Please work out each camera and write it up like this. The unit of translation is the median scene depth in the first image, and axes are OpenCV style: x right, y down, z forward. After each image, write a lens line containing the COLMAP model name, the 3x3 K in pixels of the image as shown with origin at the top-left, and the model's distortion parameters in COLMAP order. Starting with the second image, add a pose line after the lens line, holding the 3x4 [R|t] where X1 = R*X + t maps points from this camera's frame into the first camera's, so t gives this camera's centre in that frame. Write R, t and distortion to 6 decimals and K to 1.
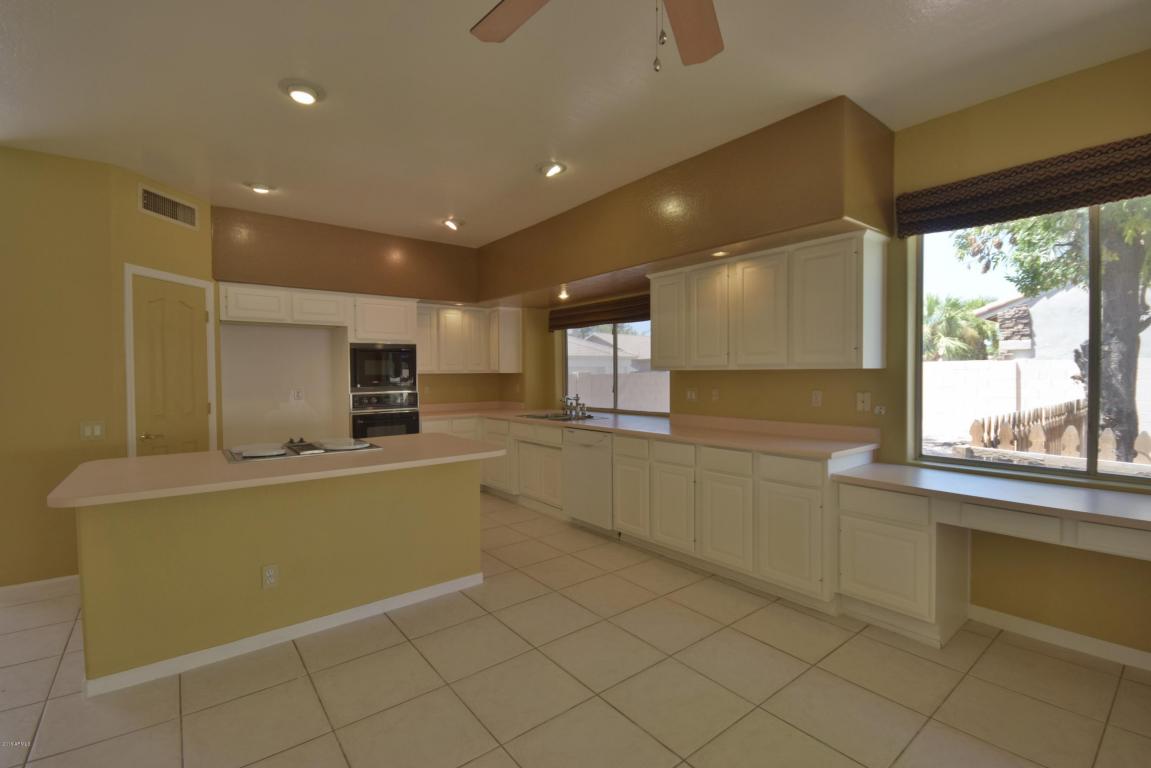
lens RADIAL K [[505.5, 0, 571.7], [0, 505.5, 382.1], [0, 0, 1]] dist [0.012370, -0.013858]
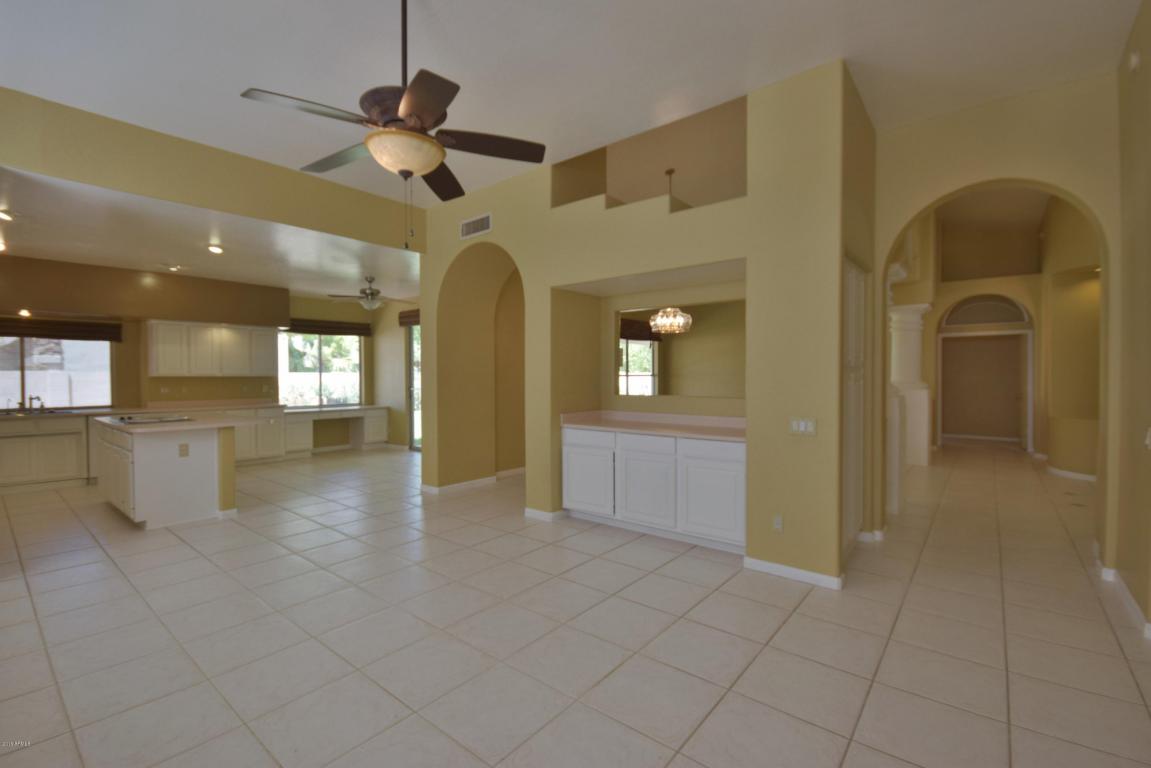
lens RADIAL K [[505.5, 0, 571.7], [0, 505.5, 382.1], [0, 0, 1]] dist [0.012370, -0.013858]
pose [[-0.214428, -0.000301, 0.976740, -1.595106], [0.022703, 0.999728, 0.005292, 0.017554], [-0.976476, 0.023310, -0.214363, -0.010306]]
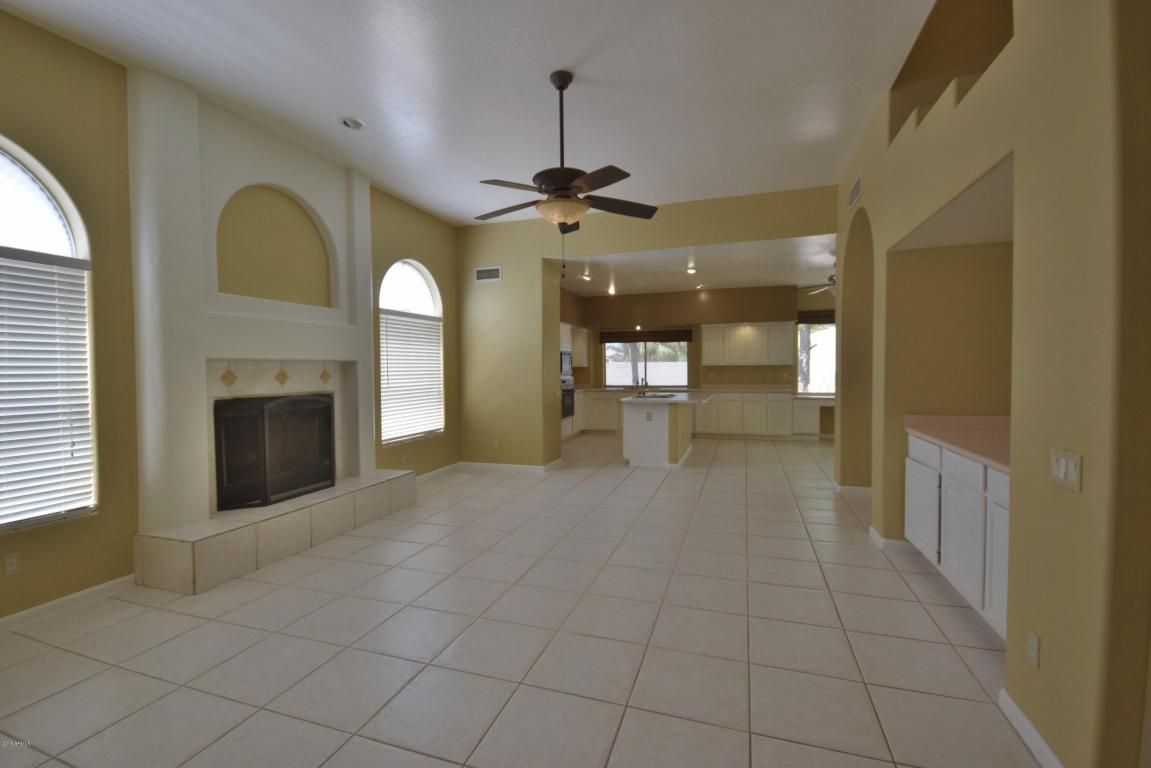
lens RADIAL K [[507.0, 0, 570.9], [0, 507.0, 382.8], [0, 0, 1]] dist [-0.001970, -0.000075]
pose [[0.838862, -0.014174, 0.544159, -1.445665], [0.010558, 0.999897, 0.009769, 0.024408], [-0.544241, -0.002450, 0.838925, -0.574633]]
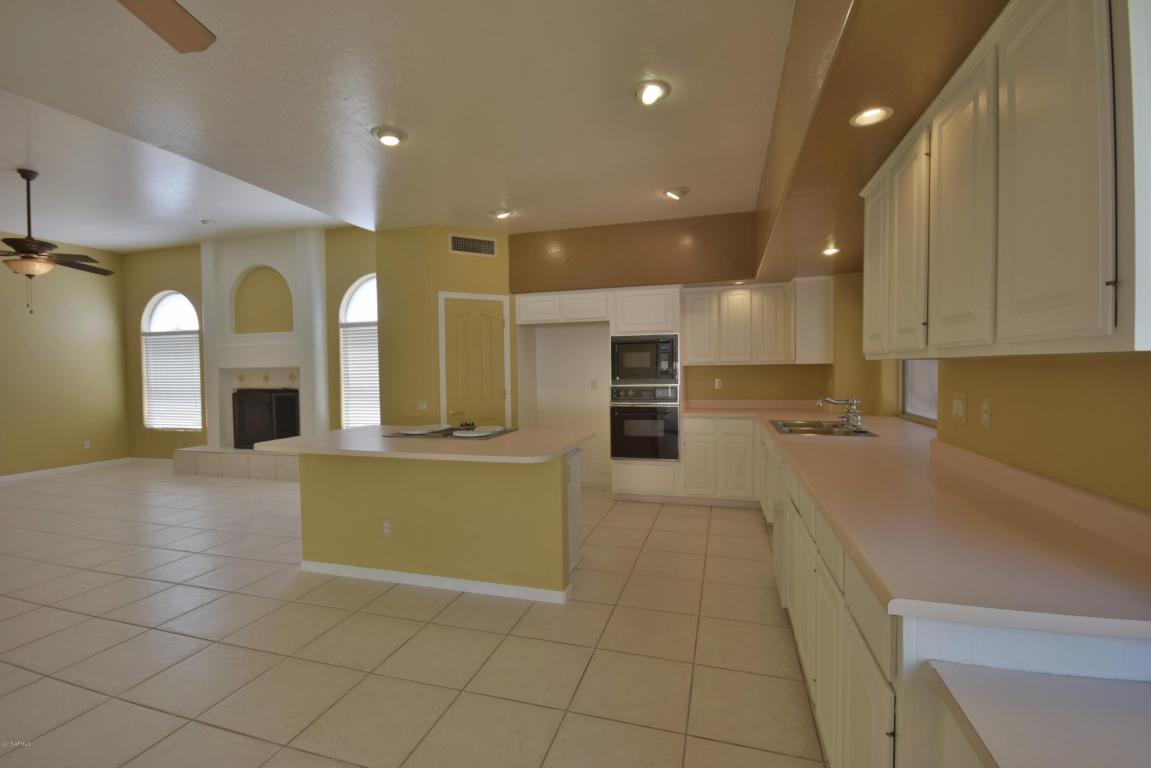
lens RADIAL K [[507.0, 0, 570.9], [0, 507.0, 382.8], [0, 0, 1]] dist [-0.001970, -0.000075]
pose [[0.568521, 0.022395, -0.822364, 0.382805], [-0.004428, 0.999698, 0.024162, -0.008531], [0.822657, -0.010095, 0.568448, 0.353295]]
